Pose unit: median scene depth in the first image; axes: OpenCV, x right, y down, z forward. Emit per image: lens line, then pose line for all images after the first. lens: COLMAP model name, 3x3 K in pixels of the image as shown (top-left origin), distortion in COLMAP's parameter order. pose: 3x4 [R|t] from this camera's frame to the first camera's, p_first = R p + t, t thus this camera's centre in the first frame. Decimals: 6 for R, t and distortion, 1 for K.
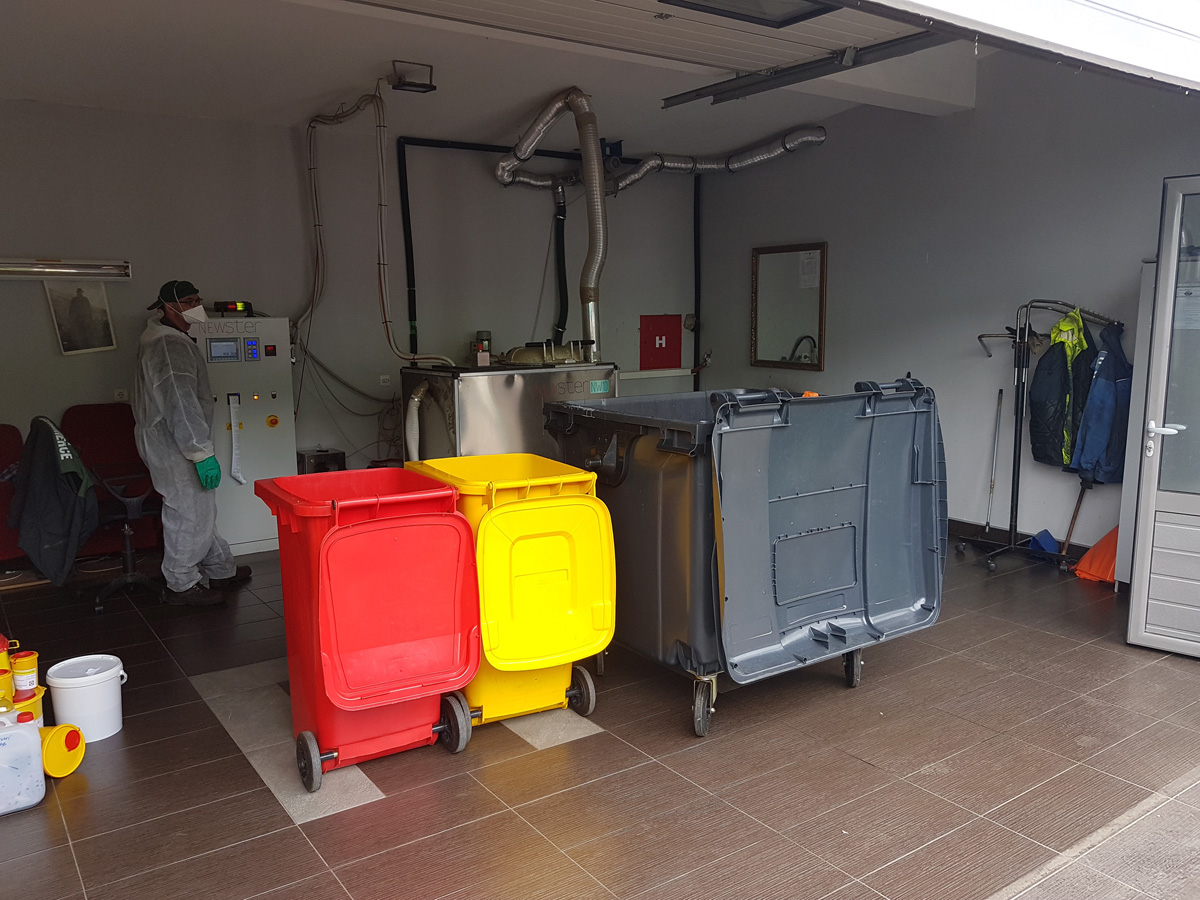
lens RADIAL K [[940.4, 0, 595.0], [0, 940.4, 446.6], [0, 0, 1]] dist [-0.023587, 0.021377]
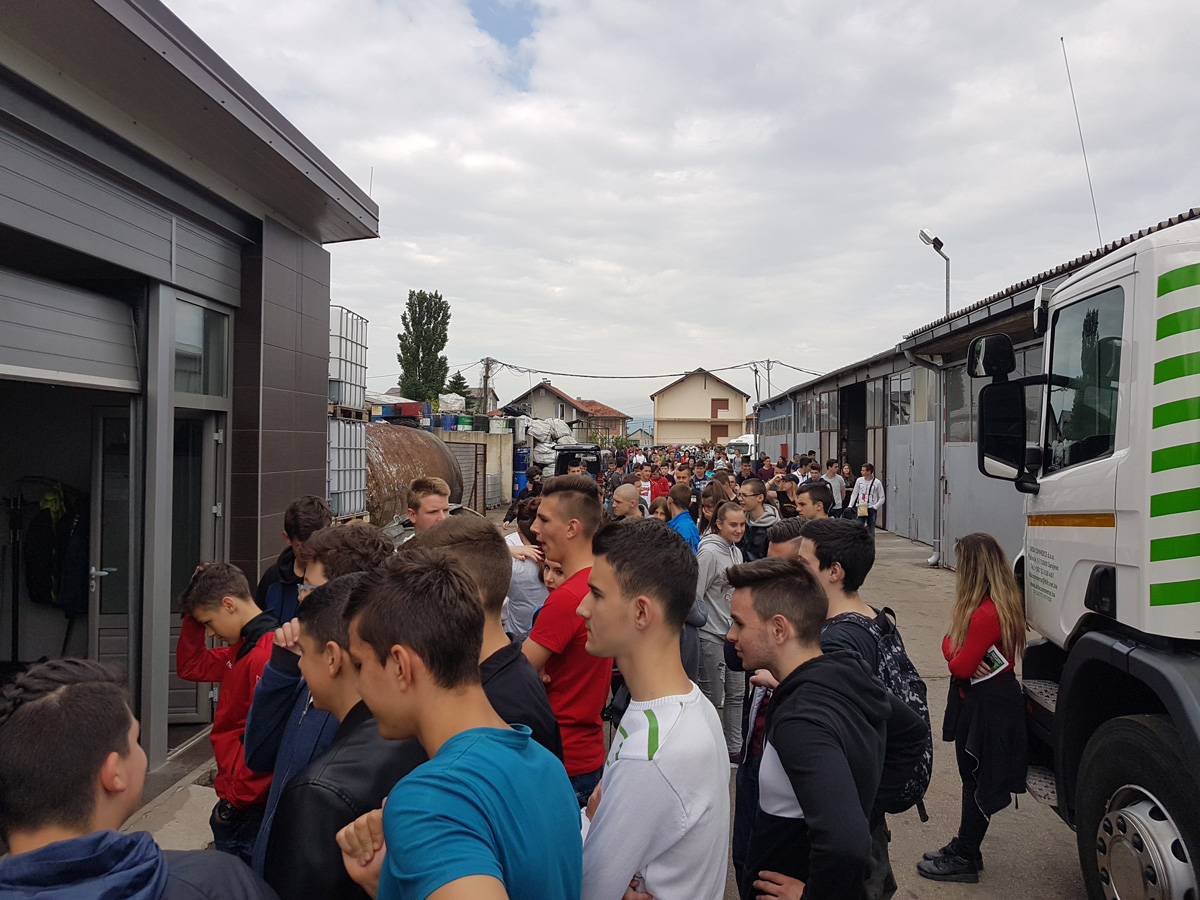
lens RADIAL K [[940.4, 0, 575.3], [0, 940.4, 433.4], [0, 0, 1]] dist [-0.023587, 0.021377]
pose [[0.633185, 0.022168, 0.773683, -0.049232], [0.097442, 0.989354, -0.108094, -0.001910], [-0.767842, 0.143832, 0.624284, -0.398107]]
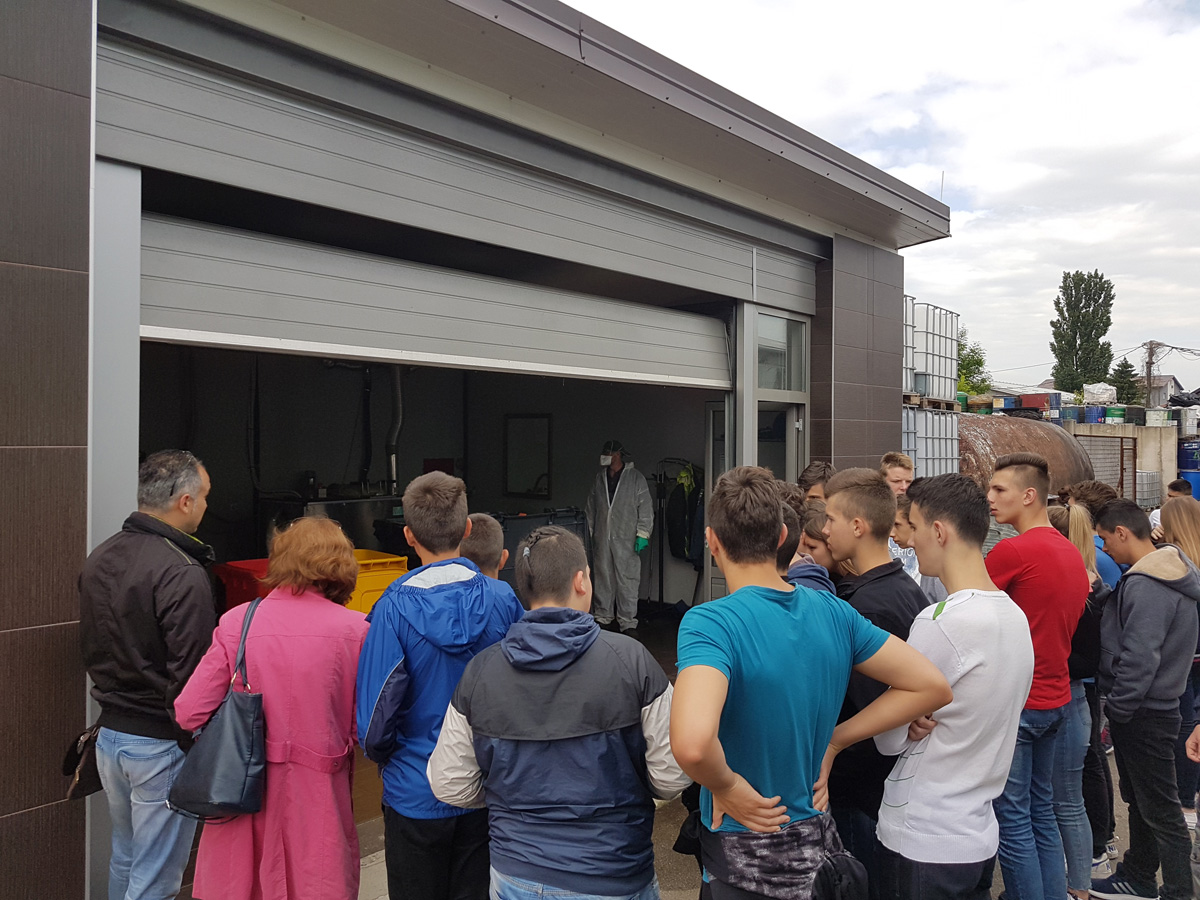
lens RADIAL K [[940.4, 0, 592.0], [0, 940.4, 446.6], [0, 0, 1]] dist [-0.023587, 0.021377]
pose [[0.972551, 0.013313, 0.232307, -0.048738], [0.017297, 0.991464, -0.129232, 0.036976], [-0.232044, 0.129703, 0.964019, -0.584801]]
